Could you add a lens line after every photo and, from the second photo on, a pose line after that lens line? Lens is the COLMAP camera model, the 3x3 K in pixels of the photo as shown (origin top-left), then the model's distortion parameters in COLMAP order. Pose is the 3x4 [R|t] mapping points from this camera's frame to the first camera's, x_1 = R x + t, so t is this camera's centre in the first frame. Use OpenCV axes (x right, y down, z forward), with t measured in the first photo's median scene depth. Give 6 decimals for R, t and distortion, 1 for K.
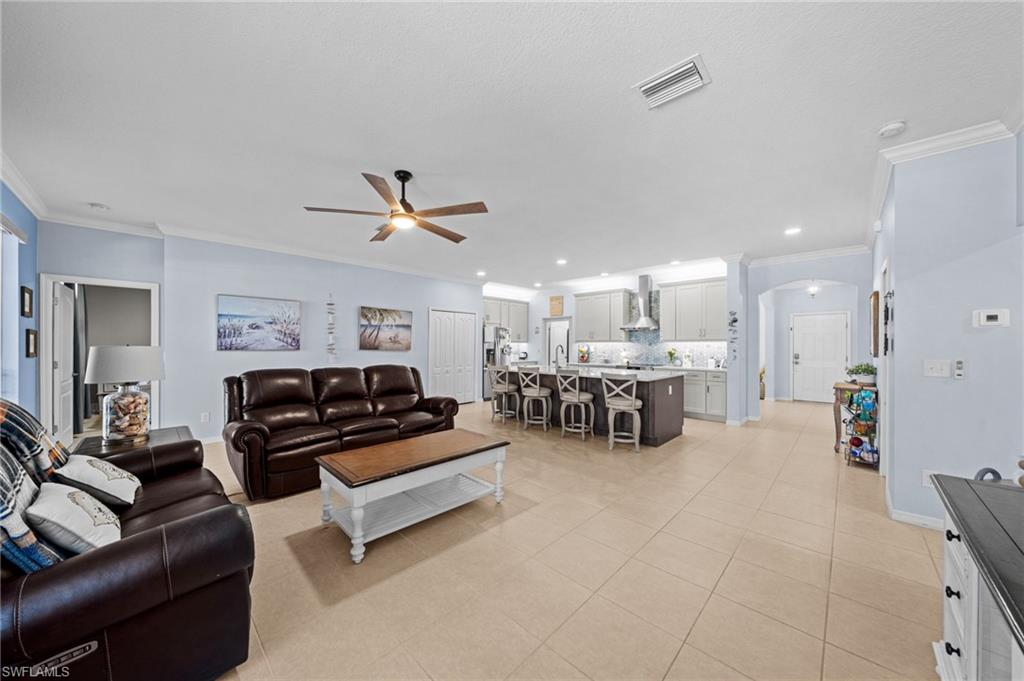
lens RADIAL K [[350.7, 0, 506.5], [0, 350.7, 345.0], [0, 0, 1]] dist [-0.004891, -0.000081]
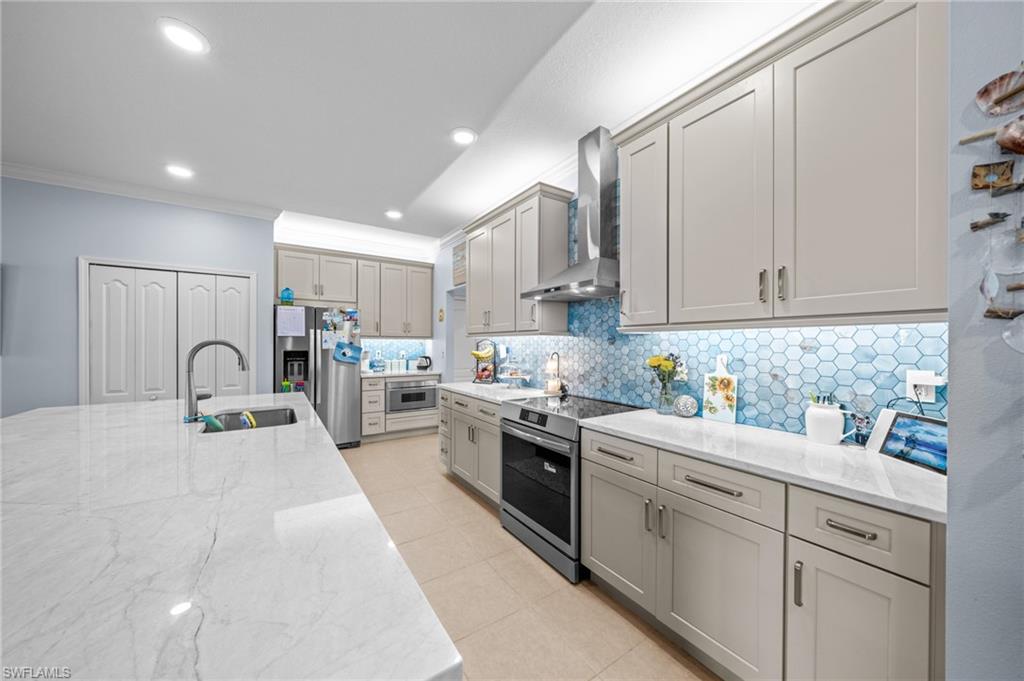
lens RADIAL K [[350.7, 0, 506.5], [0, 350.7, 345.0], [0, 0, 1]] dist [-0.004891, -0.000081]
pose [[0.976716, 0.001539, -0.214530, 0.403218], [-0.001047, 0.999997, 0.002410, 0.002082], [0.214533, -0.002130, 0.976714, 0.683932]]
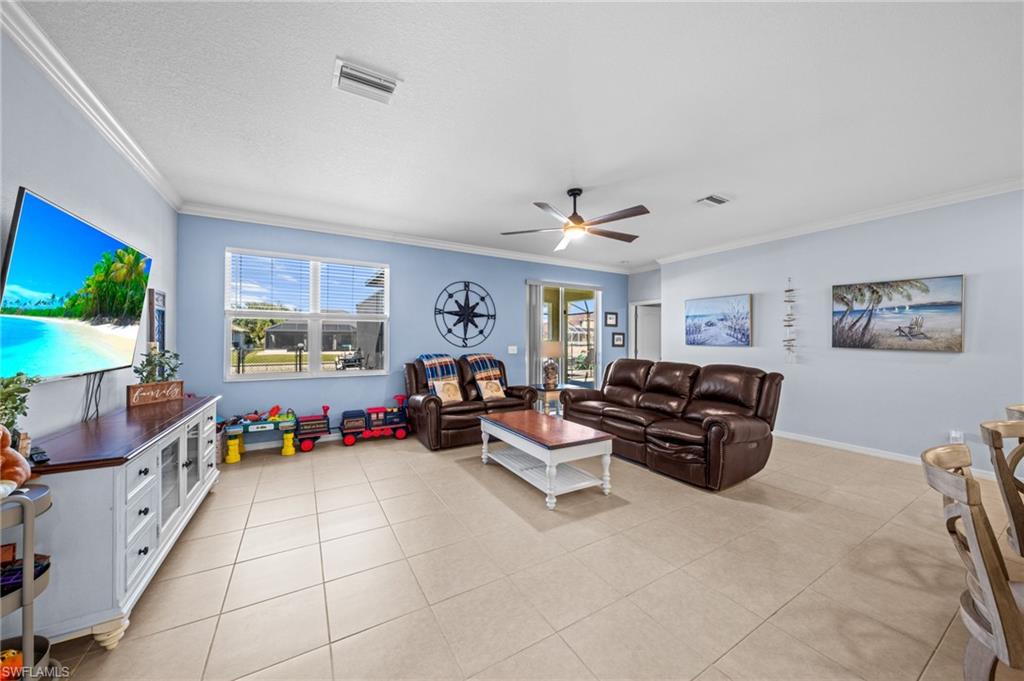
lens RADIAL K [[352.3, 0, 506.4], [0, 352.3, 337.3], [0, 0, 1]] dist [-0.003188, -0.000037]
pose [[-0.260614, -0.010824, -0.965382, 0.378570], [-0.002408, 0.999941, -0.010561, 0.002192], [0.965440, -0.000428, -0.260625, 0.469712]]
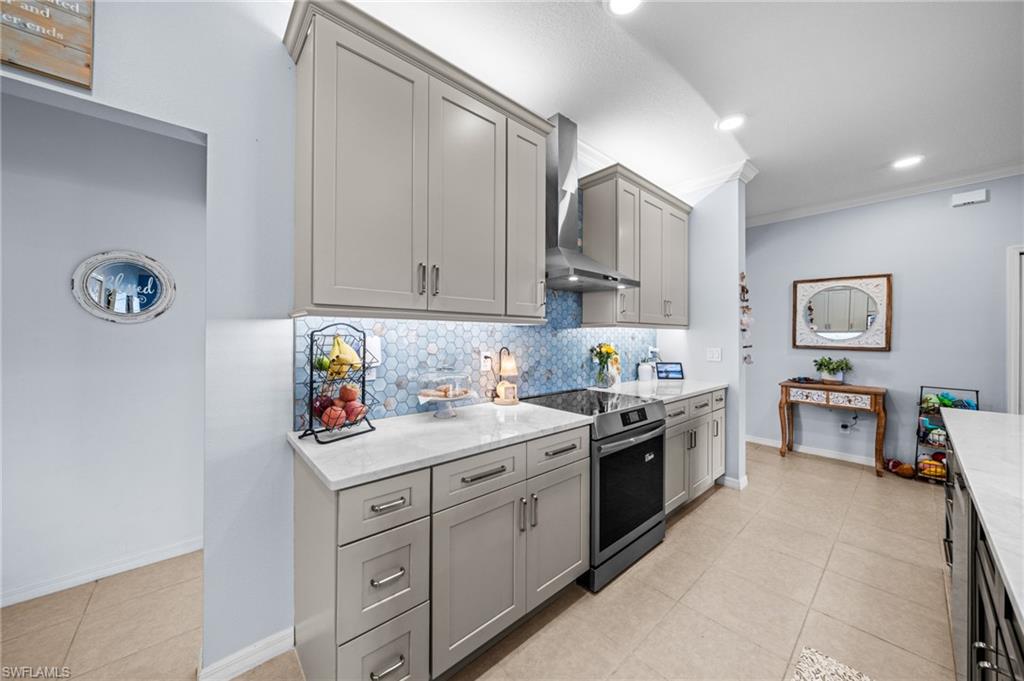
lens RADIAL K [[353.9, 0, 498.7], [0, 353.9, 334.8], [0, 0, 1]] dist [-0.006924, -0.000075]
pose [[0.090512, 0.001983, 0.995893, 0.062675], [-0.006142, 0.999980, -0.001433, 0.001599], [-0.995876, -0.005987, 0.090522, 1.077955]]
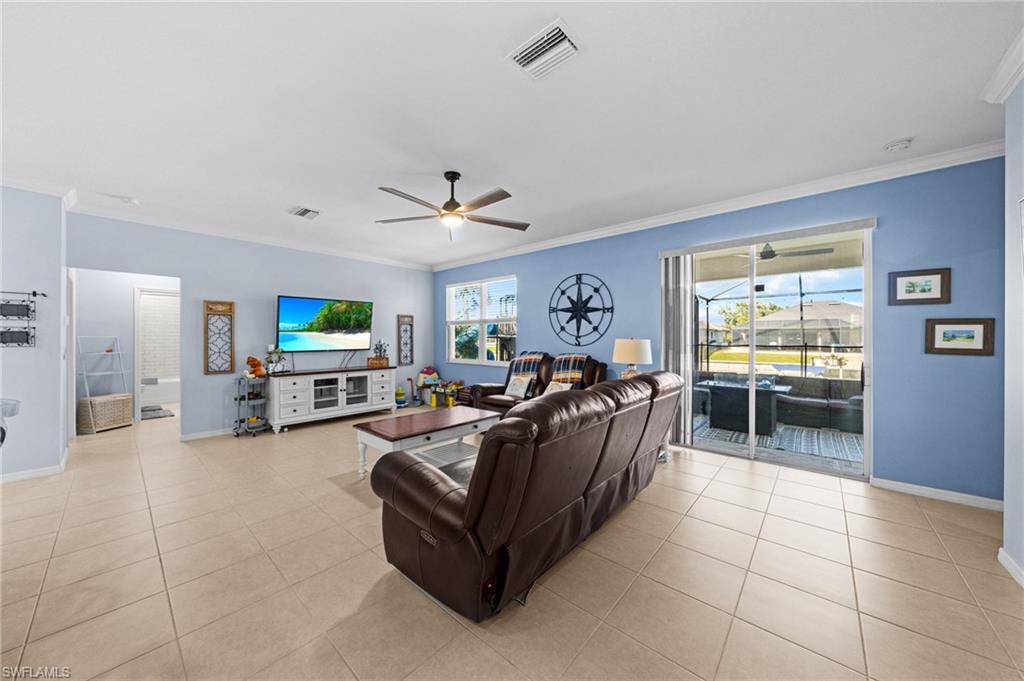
lens RADIAL K [[352.3, 0, 506.4], [0, 352.3, 337.3], [0, 0, 1]] dist [-0.003188, -0.000037]
pose [[-0.998821, -0.001931, -0.048502, -0.175198], [-0.001816, 0.999995, -0.002405, 0.000662], [0.048506, -0.002314, -0.998820, 0.890681]]
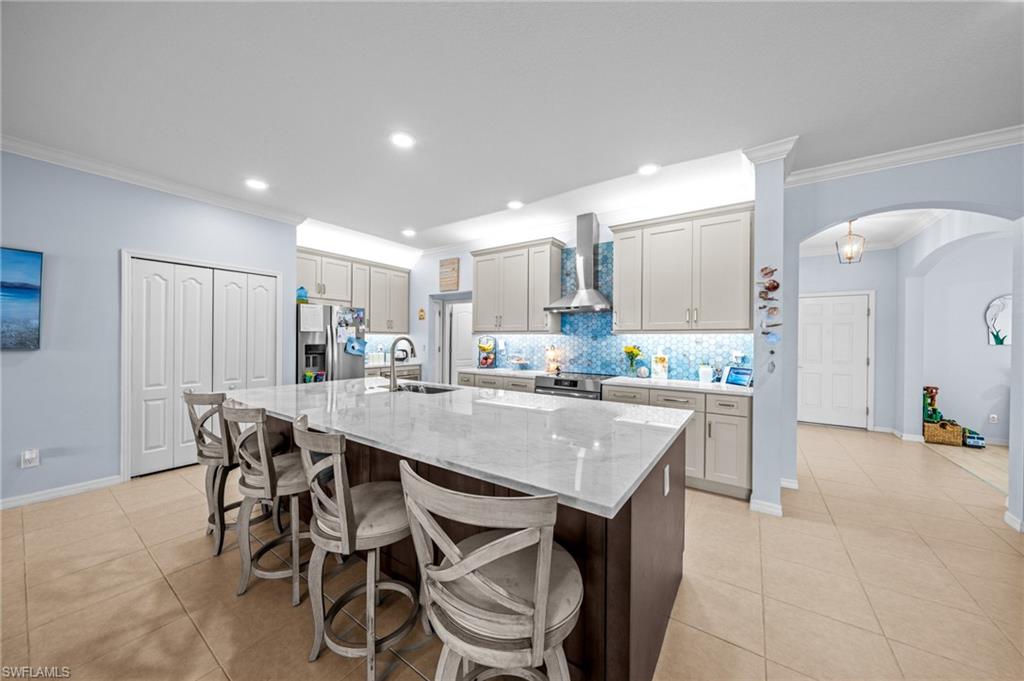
lens RADIAL K [[348.4, 0, 509.0], [0, 348.4, 341.7], [0, 0, 1]] dist [-0.001784, 0.000167]
pose [[0.986394, 0.004962, 0.164322, 0.188488], [-0.006221, 0.999955, 0.007147, 0.001380], [-0.164279, -0.008072, 0.986381, 0.488972]]
